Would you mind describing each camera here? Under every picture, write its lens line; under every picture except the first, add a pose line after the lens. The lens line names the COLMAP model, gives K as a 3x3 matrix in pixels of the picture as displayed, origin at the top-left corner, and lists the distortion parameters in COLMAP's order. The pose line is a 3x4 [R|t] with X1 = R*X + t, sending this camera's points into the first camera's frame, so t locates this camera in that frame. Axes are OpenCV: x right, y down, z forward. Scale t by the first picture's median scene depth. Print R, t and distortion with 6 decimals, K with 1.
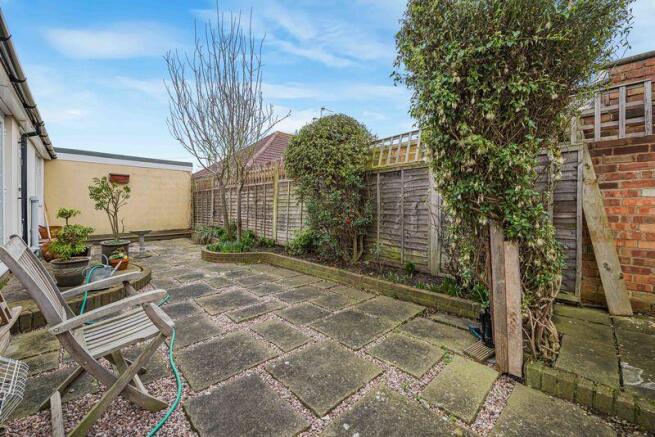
lens RADIAL K [[266.7, 0, 325.9], [0, 266.7, 207.7], [0, 0, 1]] dist [-0.001329, 0.000162]
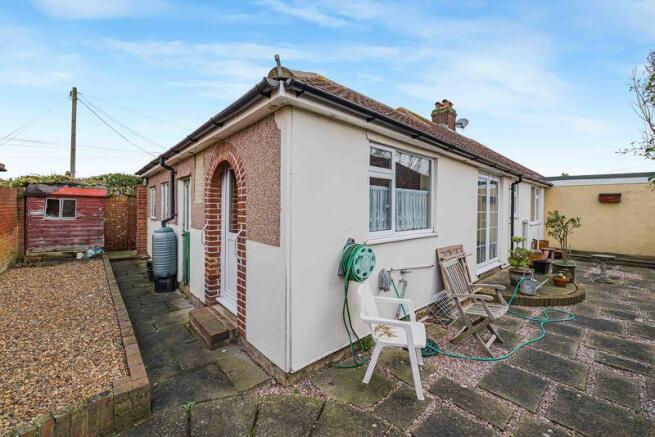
lens RADIAL K [[266.7, 0, 325.9], [0, 266.7, 207.7], [0, 0, 1]] dist [-0.001329, 0.000162]
pose [[-0.033299, -0.000070, -0.999445, 0.770602], [-0.008148, 0.999967, 0.000201, -0.190061], [0.999412, 0.008151, -0.033298, -0.094045]]
